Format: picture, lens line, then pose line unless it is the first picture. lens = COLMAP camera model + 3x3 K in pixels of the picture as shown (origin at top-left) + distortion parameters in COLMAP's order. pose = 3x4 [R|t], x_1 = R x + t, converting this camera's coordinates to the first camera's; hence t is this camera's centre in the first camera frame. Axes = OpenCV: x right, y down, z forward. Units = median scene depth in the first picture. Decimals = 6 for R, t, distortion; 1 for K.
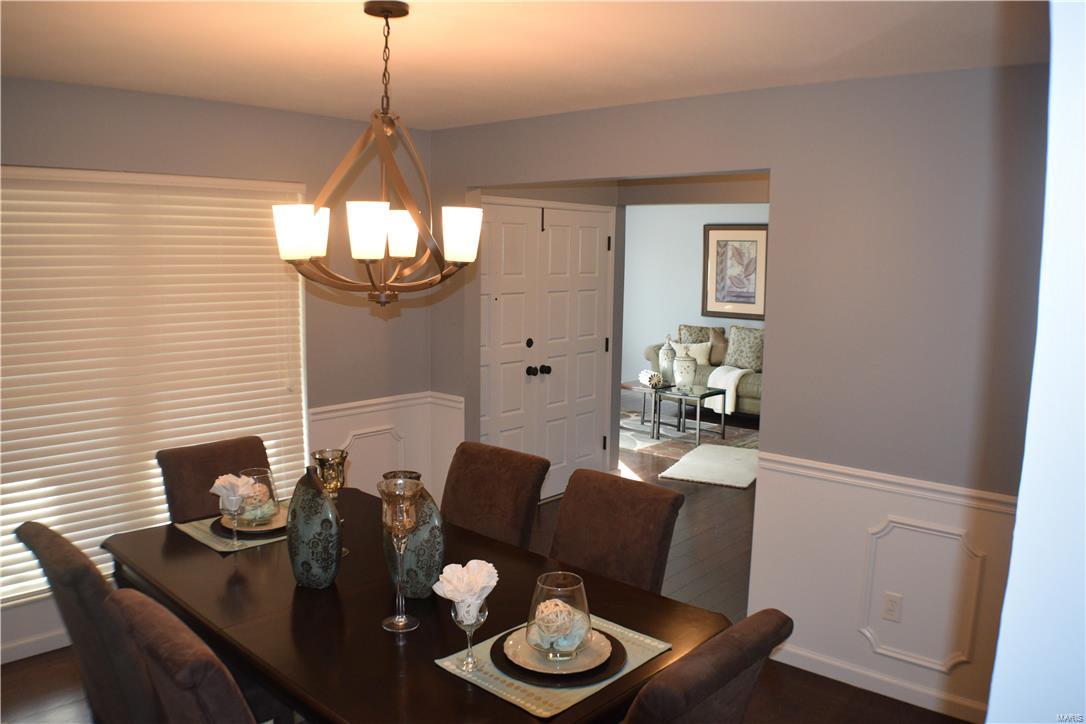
lens RADIAL K [[838.8, 0, 543.0], [0, 838.8, 362.0], [0, 0, 1]] dist [-0.156928, 0.006727]
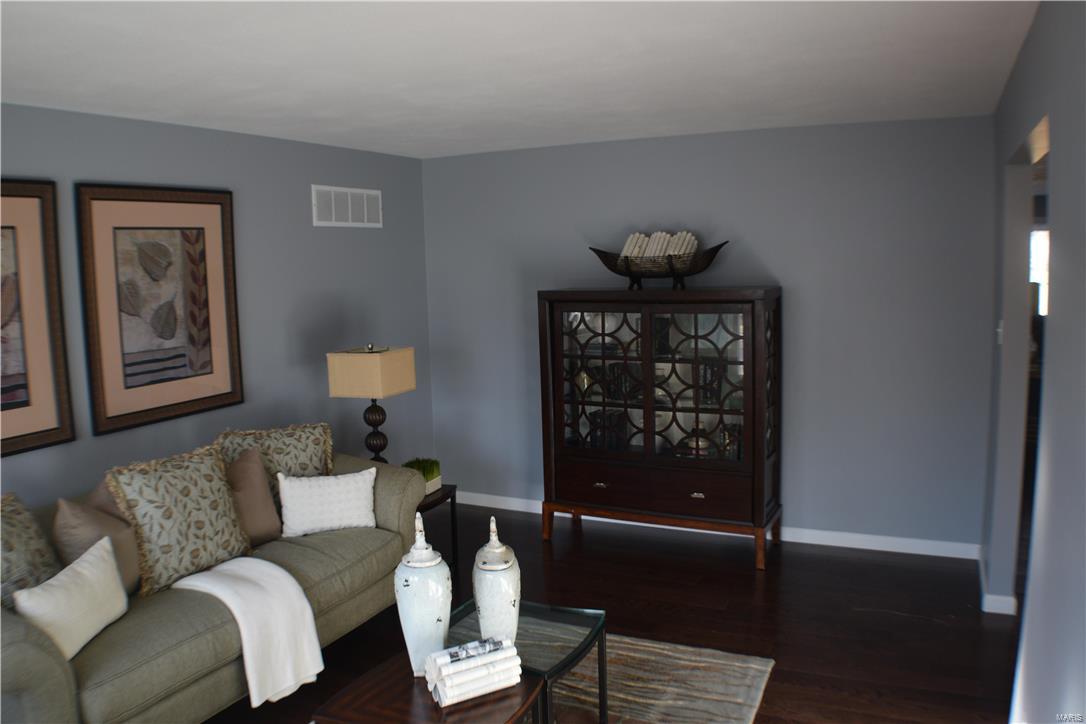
lens RADIAL K [[838.8, 0, 543.0], [0, 838.8, 362.0], [0, 0, 1]] dist [-0.156928, 0.006727]
pose [[-0.282912, -0.122898, 0.951240, -0.122341], [0.147132, 0.974458, 0.169657, -0.112081], [-0.947794, 0.187956, -0.257603, 0.874149]]
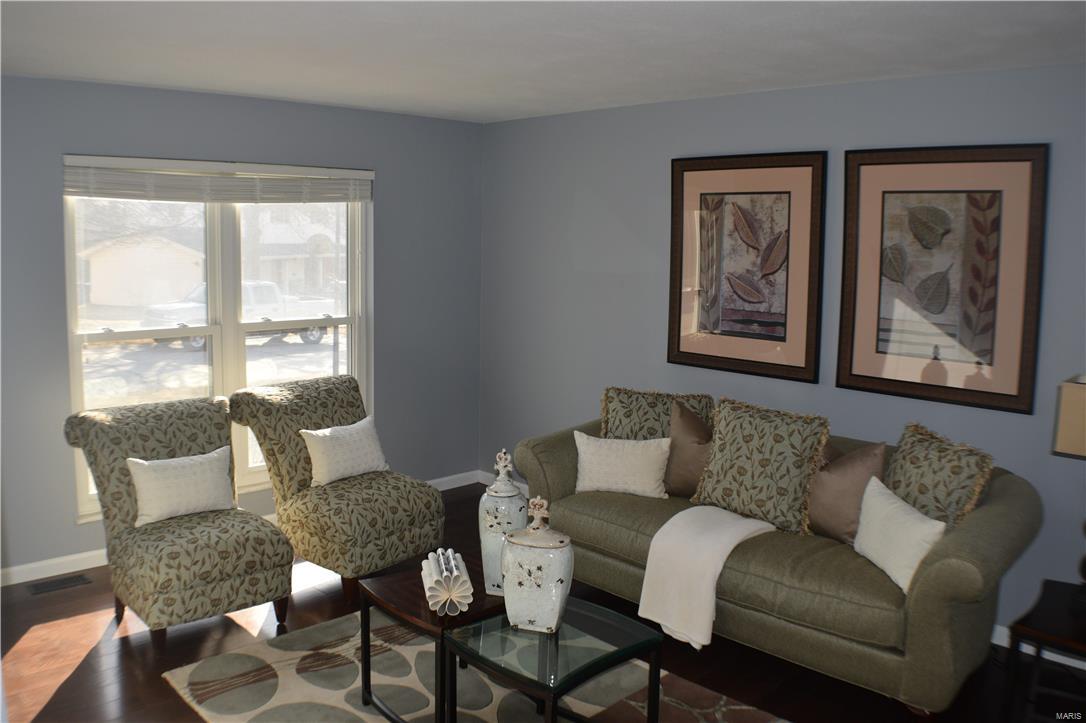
lens RADIAL K [[838.8, 0, 543.0], [0, 838.8, 361.5], [0, 0, 1]] dist [-0.156928, 0.006727]
pose [[0.997276, 0.010063, -0.073074, 0.162690], [-0.009231, 0.999889, 0.011714, -0.063257], [0.073184, -0.011007, 0.997258, 0.567418]]
